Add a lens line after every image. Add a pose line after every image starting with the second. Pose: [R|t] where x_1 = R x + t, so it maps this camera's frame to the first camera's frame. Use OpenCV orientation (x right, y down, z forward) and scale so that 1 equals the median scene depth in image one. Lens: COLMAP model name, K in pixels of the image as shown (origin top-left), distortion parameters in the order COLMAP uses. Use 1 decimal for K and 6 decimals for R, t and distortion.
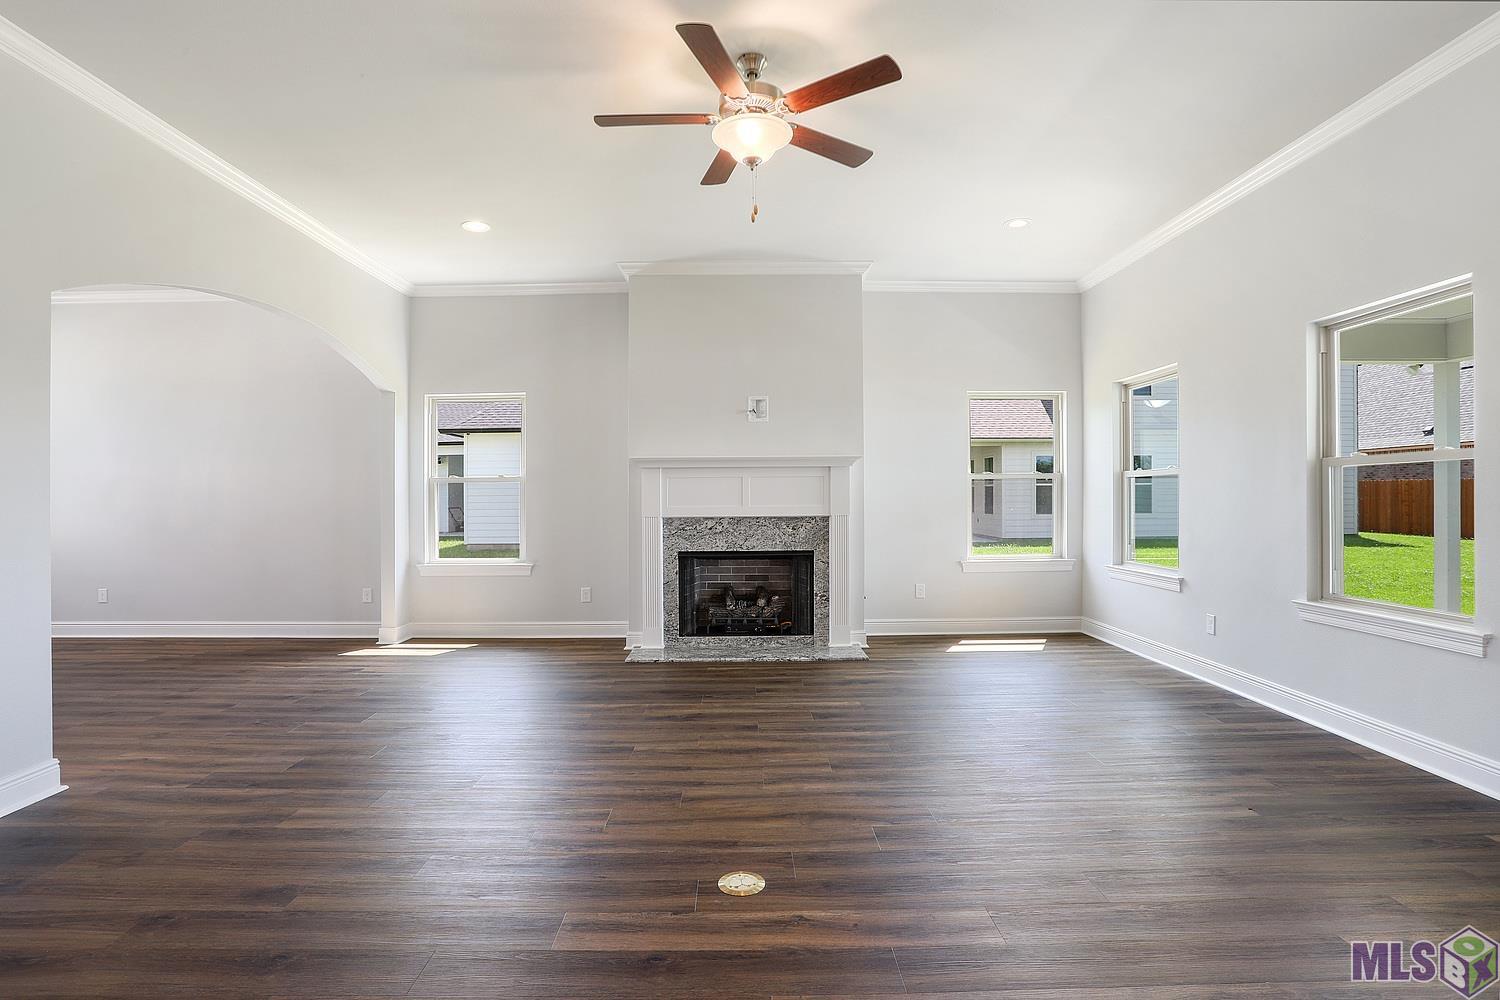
lens RADIAL K [[726.0, 0, 750.0], [0, 726.0, 500.0], [0, 0, 1]] dist [-0.052369, 0.001367]
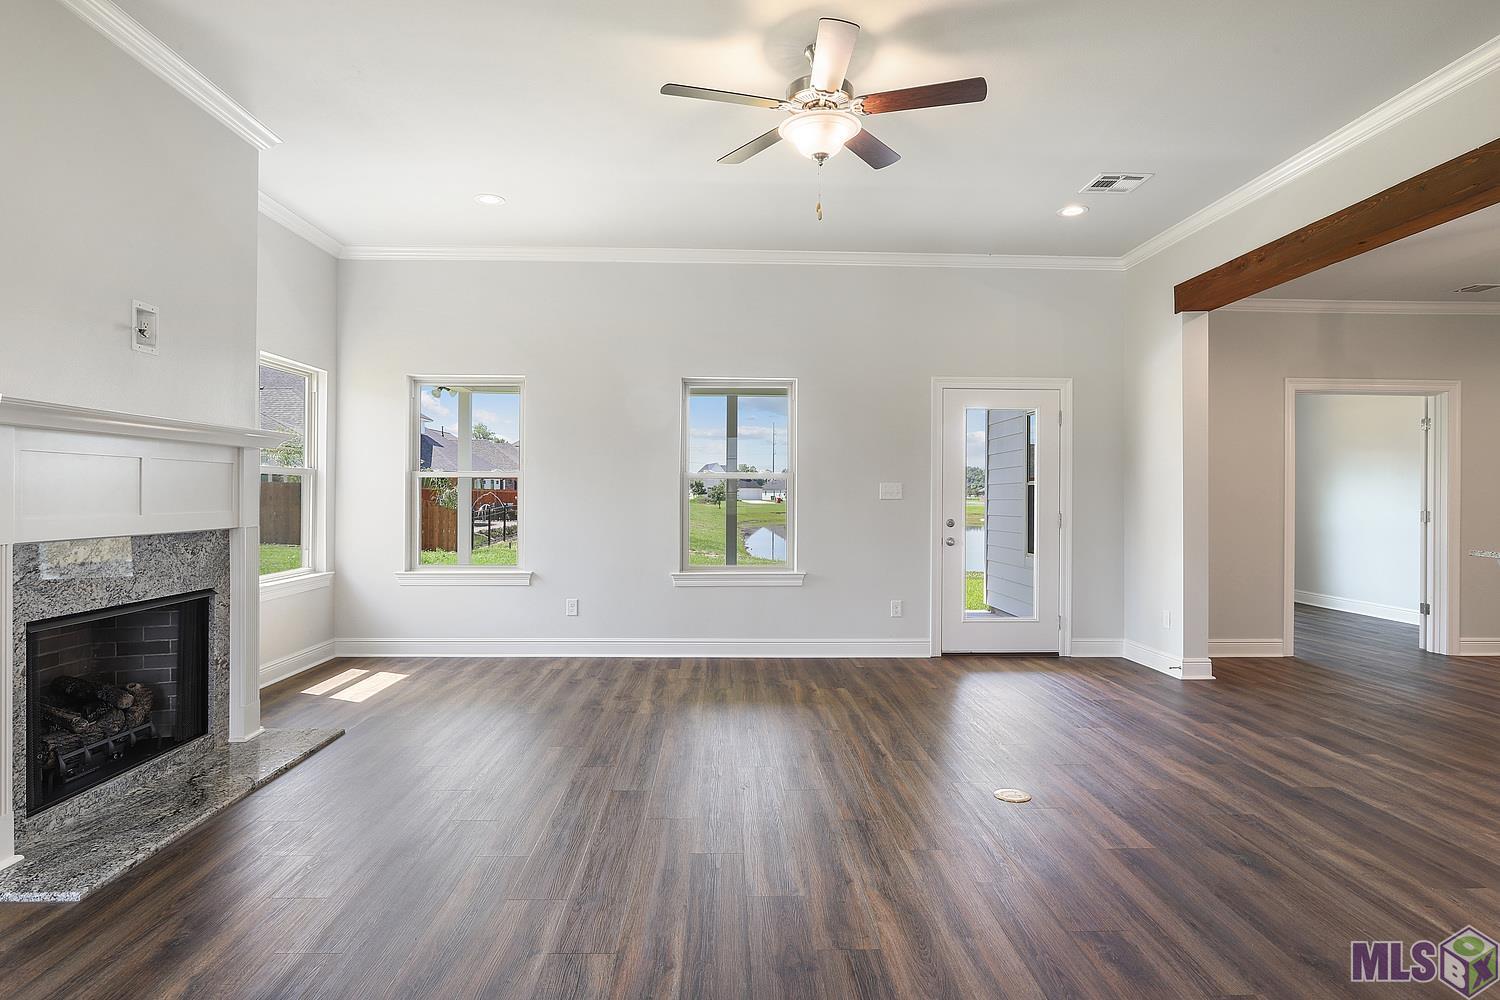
lens RADIAL K [[873.9, 0, 721.7], [0, 873.9, 497.4], [0, 0, 1]] dist [-0.021644, 0.000440]
pose [[-0.024771, 0.004509, 0.999683, -0.617897], [0.000878, 0.999990, -0.004489, 0.000003], [-0.999693, 0.000767, -0.024775, 0.604328]]
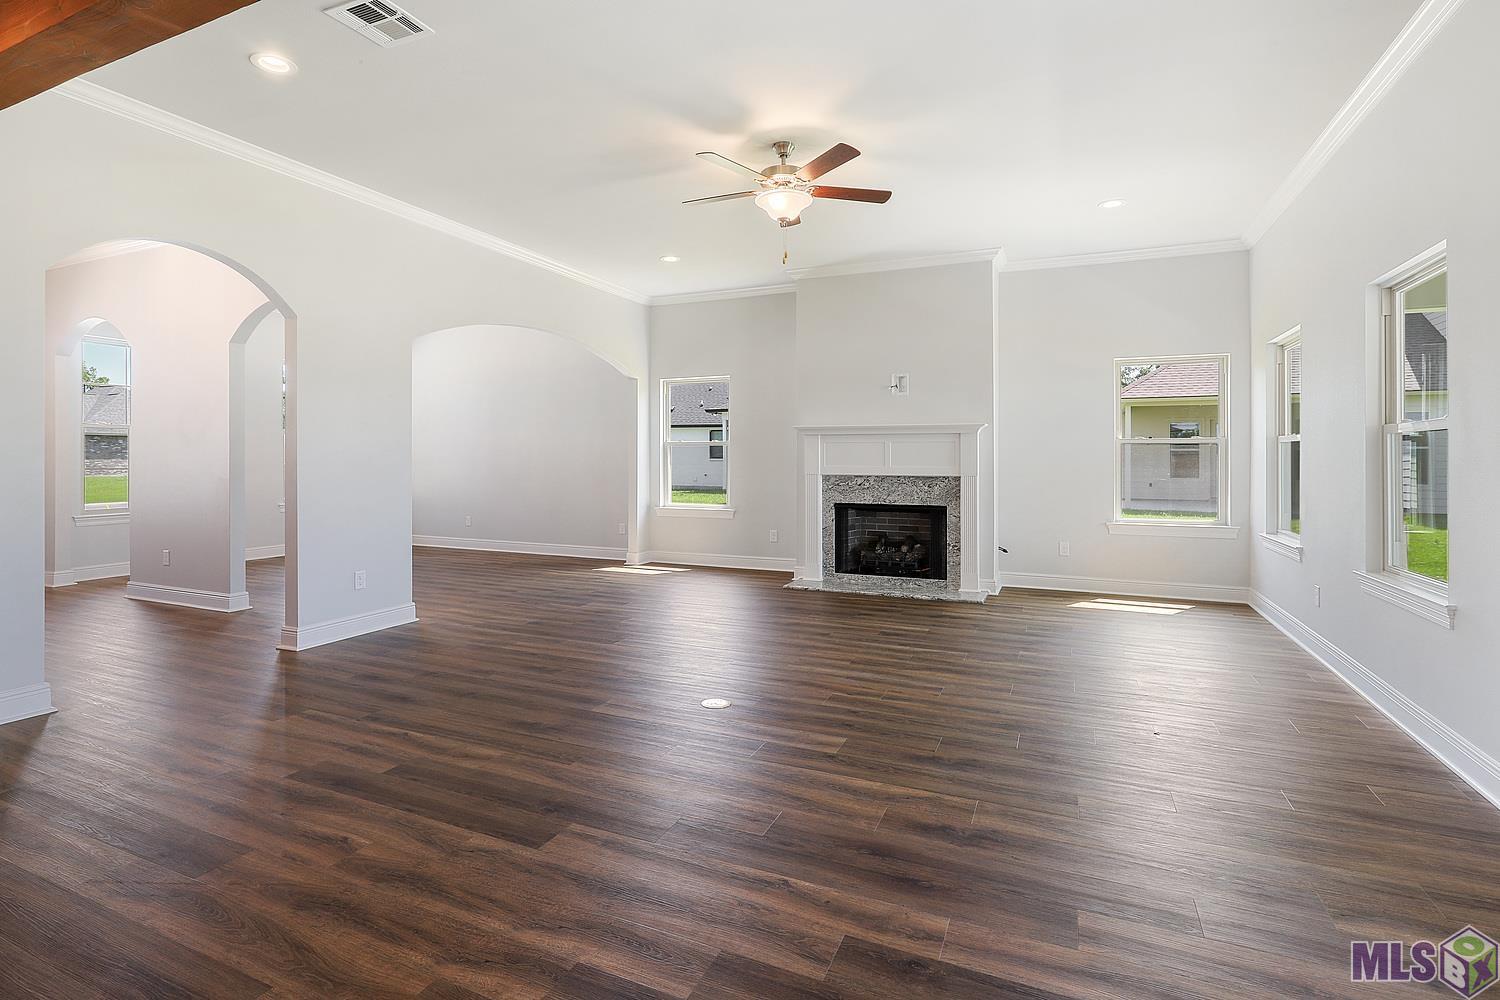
lens RADIAL K [[721.8, 0, 747.1], [0, 721.8, 474.5], [0, 0, 1]] dist [-0.014923, 0.000140]
pose [[0.911129, 0.016120, -0.411806, 0.267335], [-0.006590, 0.999677, 0.024553, -0.005888], [0.412068, -0.019657, 0.910941, -0.166192]]
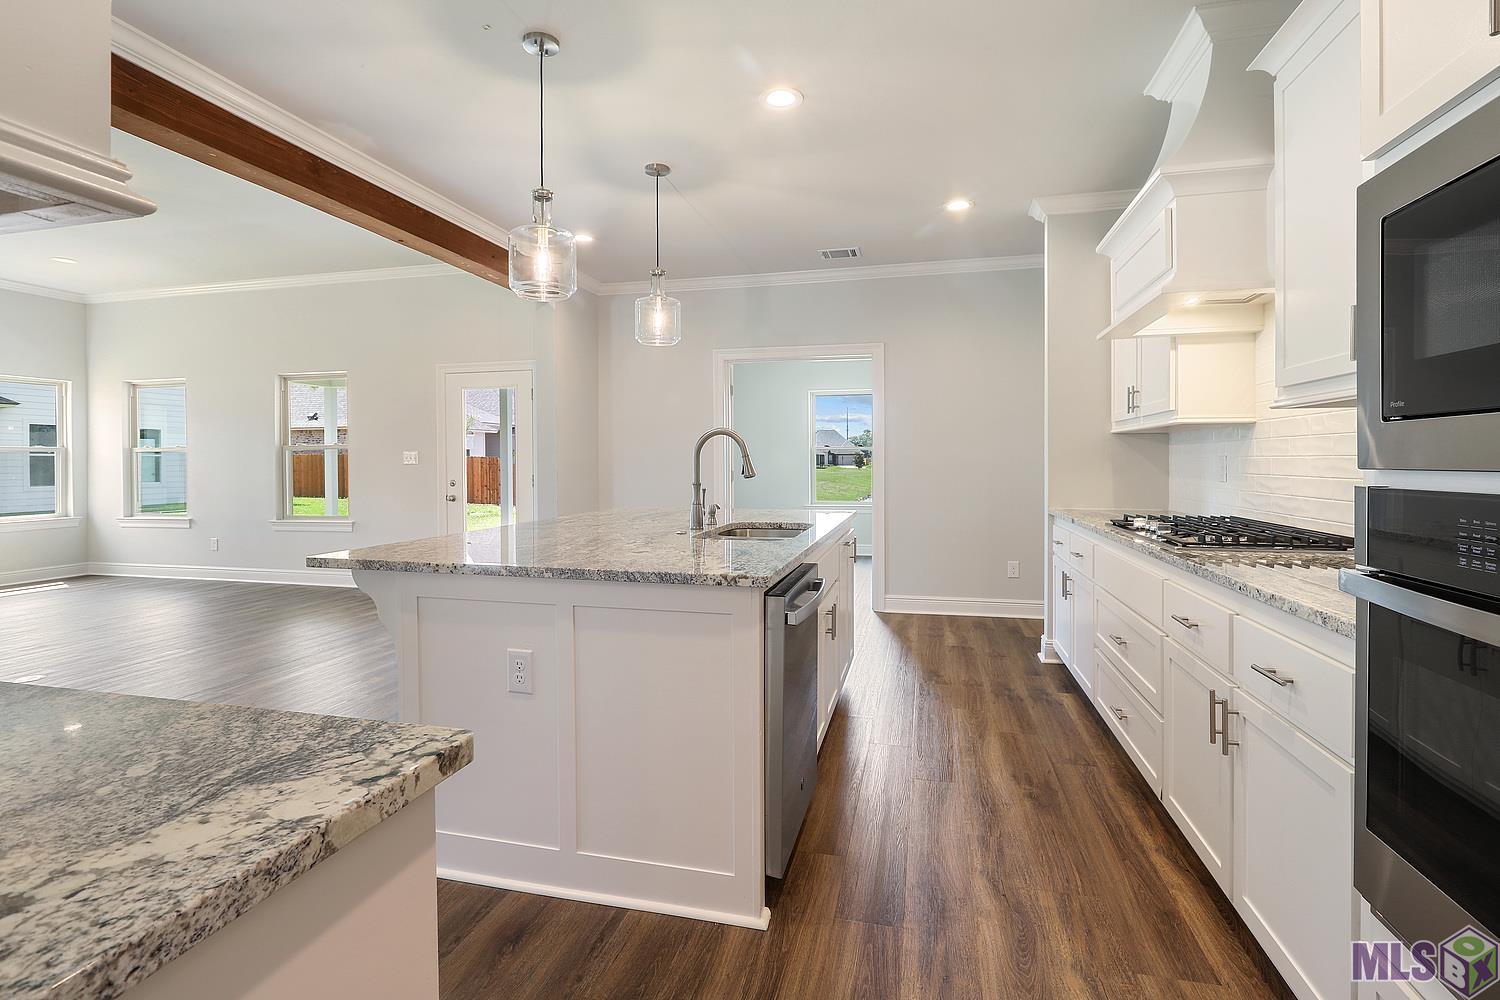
lens RADIAL K [[721.8, 0, 747.1], [0, 721.8, 474.5], [0, 0, 1]] dist [-0.014923, 0.000140]
pose [[0.246079, -0.004068, 0.969241, -0.490559], [0.006970, 0.999973, 0.002427, 0.015329], [-0.969225, 0.006159, 0.246100, -0.453778]]
